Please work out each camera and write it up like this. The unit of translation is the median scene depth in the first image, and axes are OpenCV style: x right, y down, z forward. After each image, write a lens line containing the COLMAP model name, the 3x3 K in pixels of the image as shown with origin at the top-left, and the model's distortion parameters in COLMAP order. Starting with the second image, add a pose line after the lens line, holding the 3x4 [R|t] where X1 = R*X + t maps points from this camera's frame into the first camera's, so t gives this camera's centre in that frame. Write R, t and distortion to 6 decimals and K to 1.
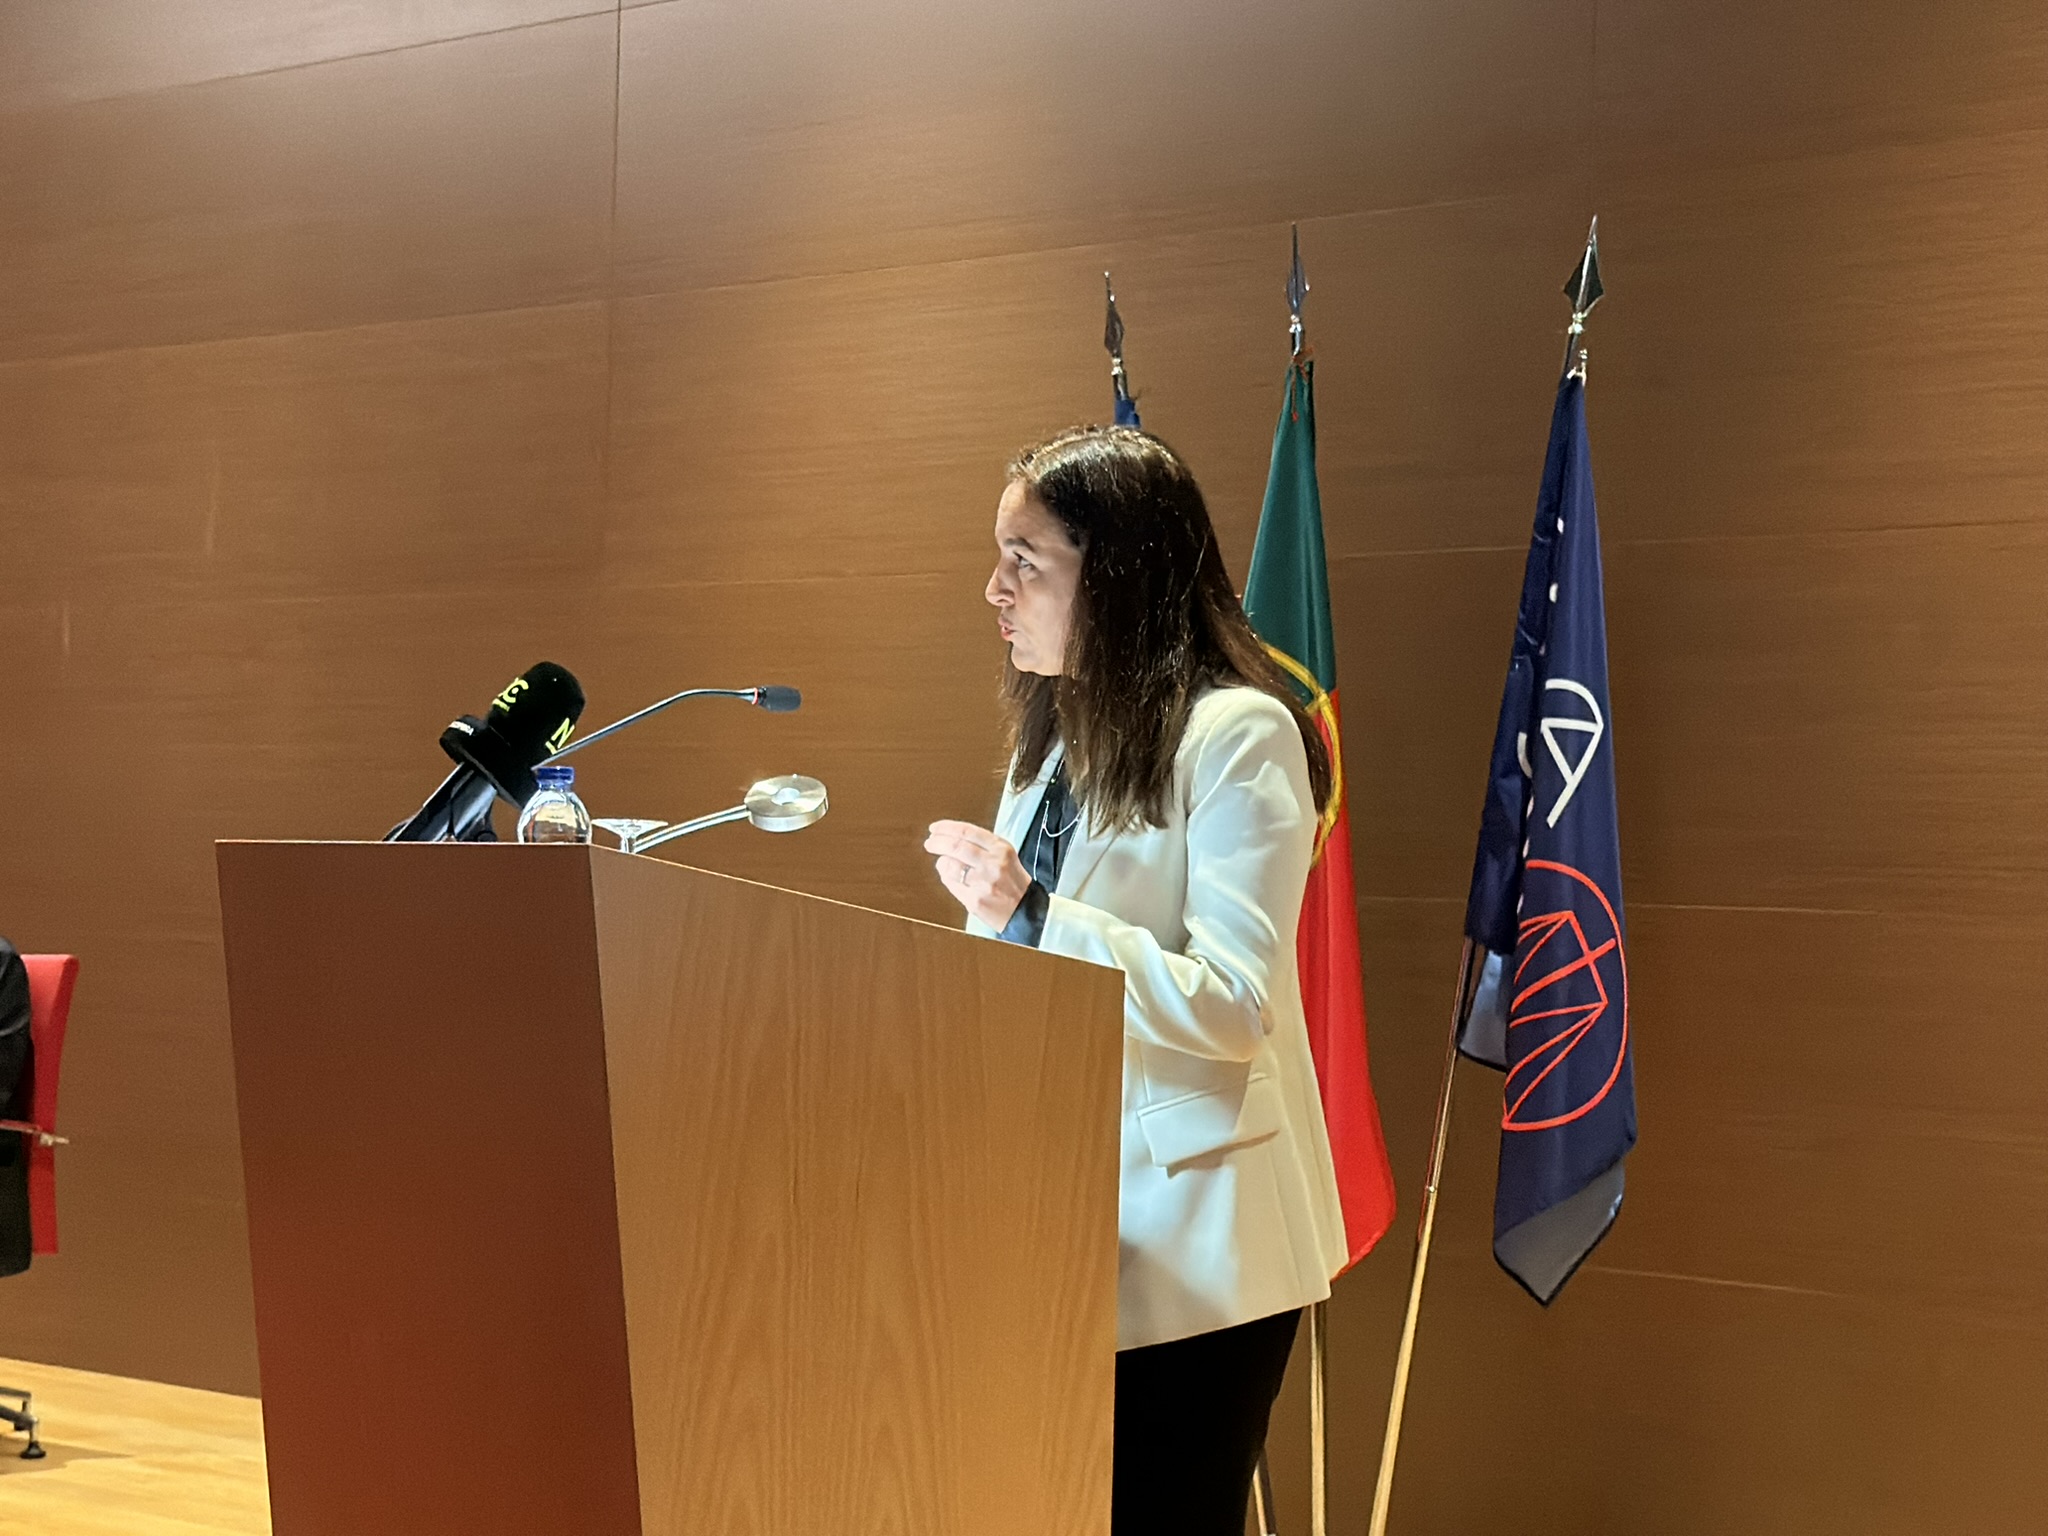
lens RADIAL K [[4246.7, 0, 1024.0], [0, 4246.7, 768.0], [0, 0, 1]] dist [0.031390, 0.147414]
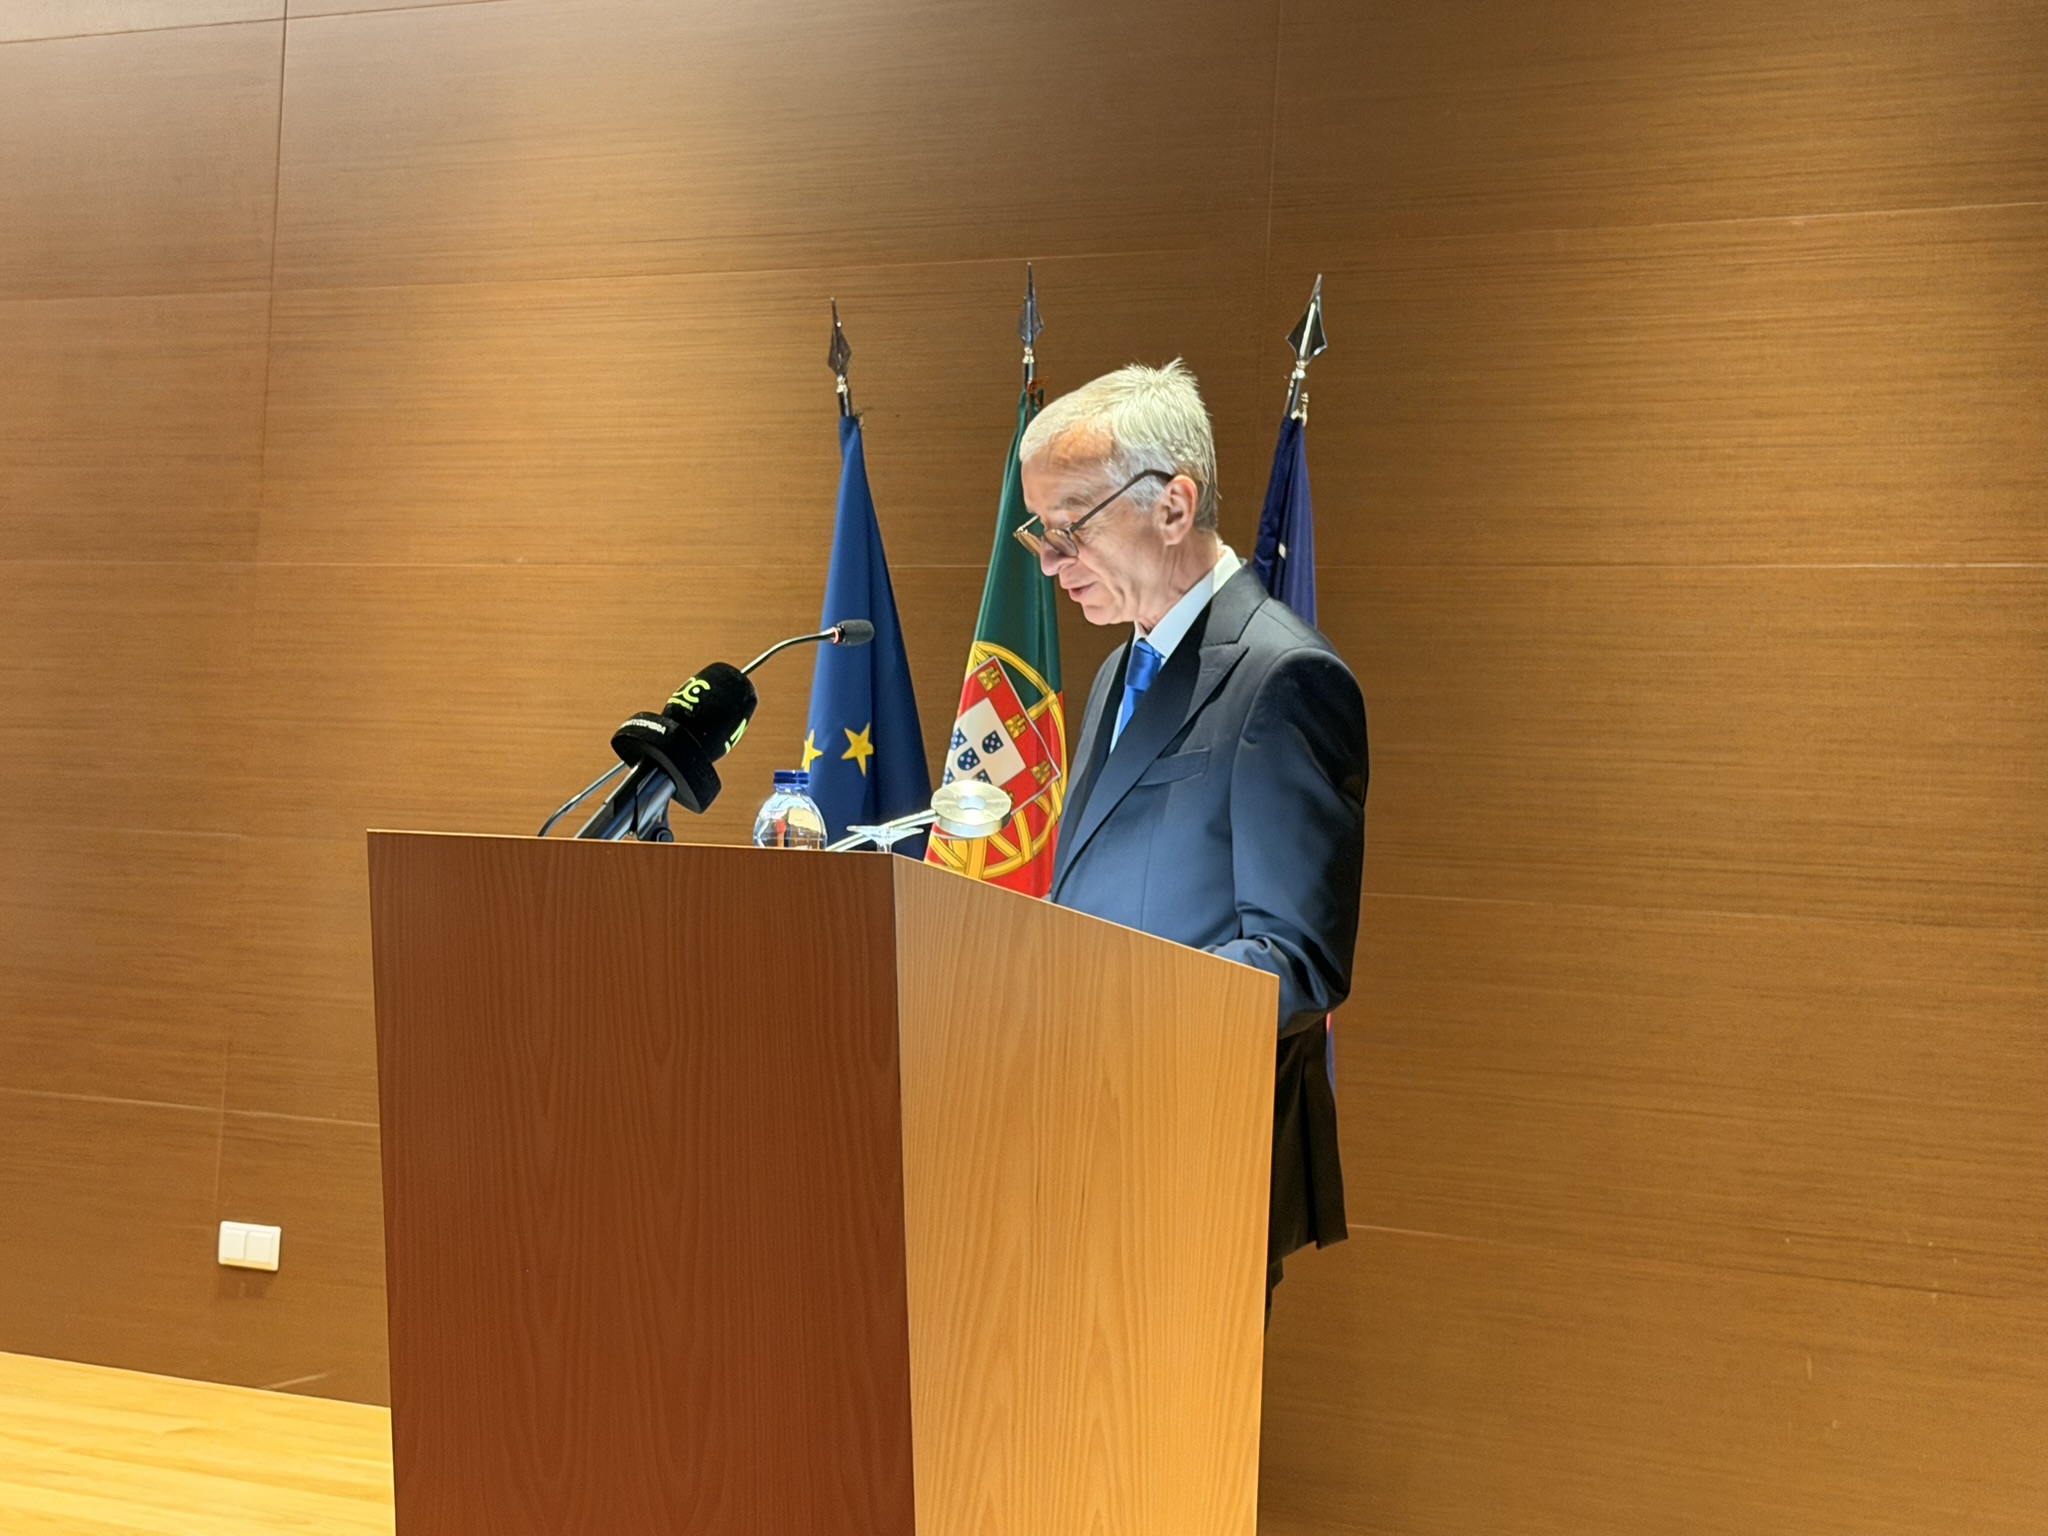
lens RADIAL K [[3612.3, 0, 1024.0], [0, 3612.3, 768.0], [0, 0, 1]] dist [0.066721, 0.112291]
pose [[0.973550, 0.028612, 0.226678, -0.153535], [-0.031332, 0.999474, 0.008411, -0.006067], [-0.226318, -0.015290, 0.973934, 0.093035]]
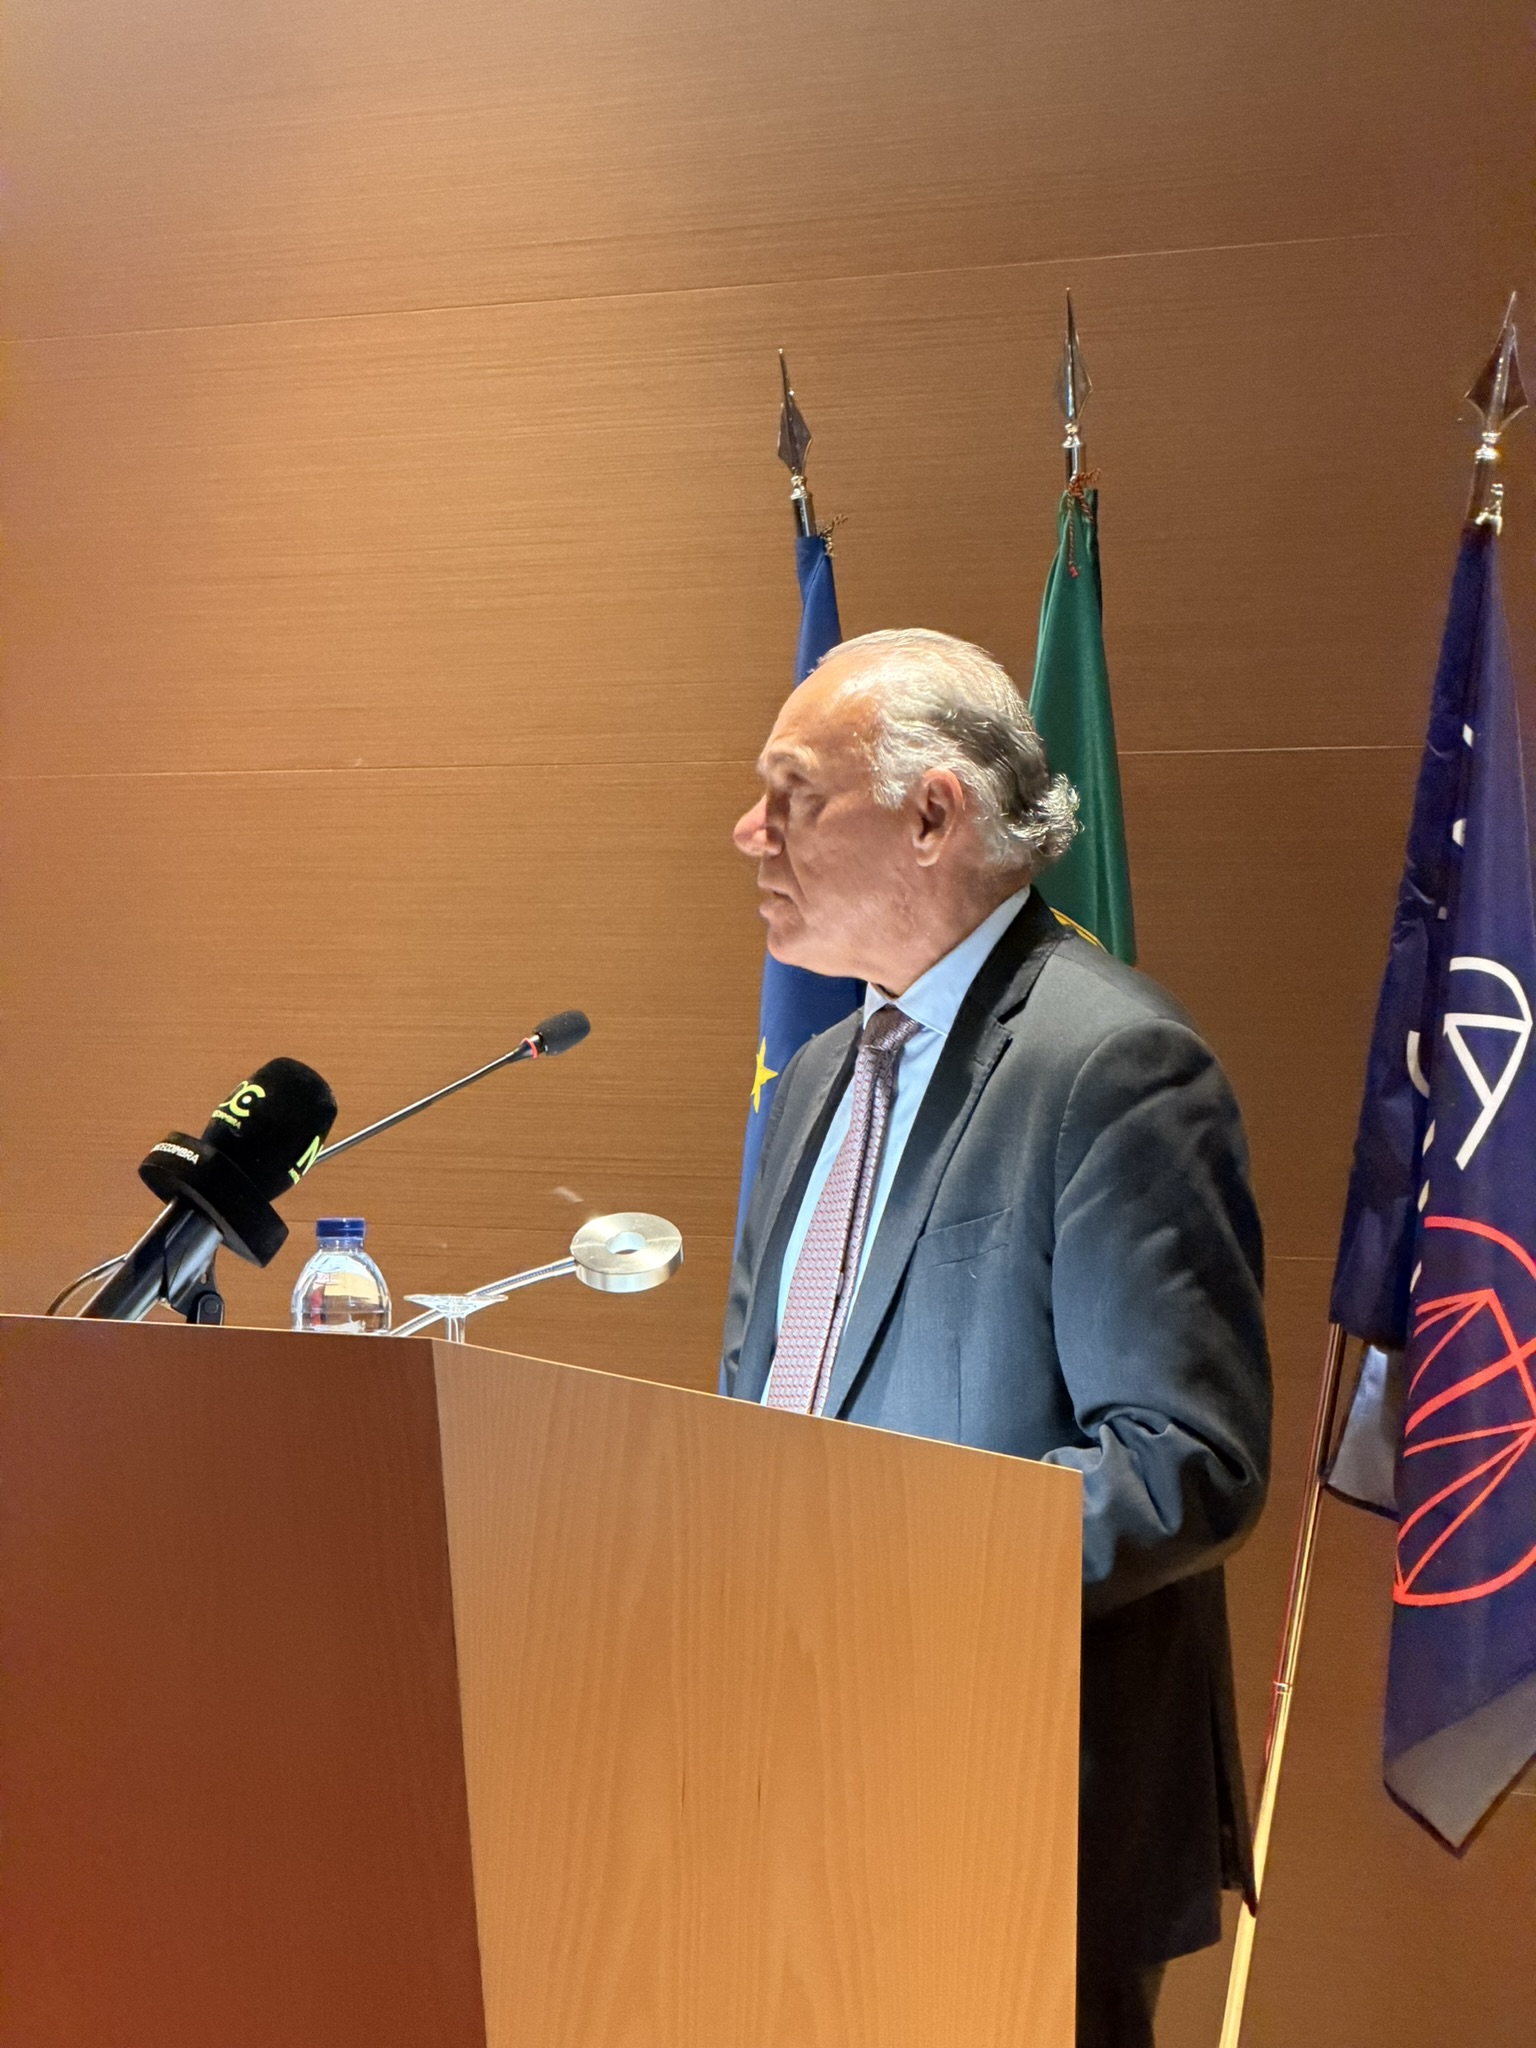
lens RADIAL K [[6860.0, 0, 766.2], [0, 6860.0, 908.3], [0, 0, 1]] dist [0.191268, -1.000319]
pose [[0.996603, -0.007147, 0.082051, -0.082111], [0.006537, 0.999949, 0.007692, -0.038347], [-0.082101, -0.007129, 0.996598, -0.117349]]
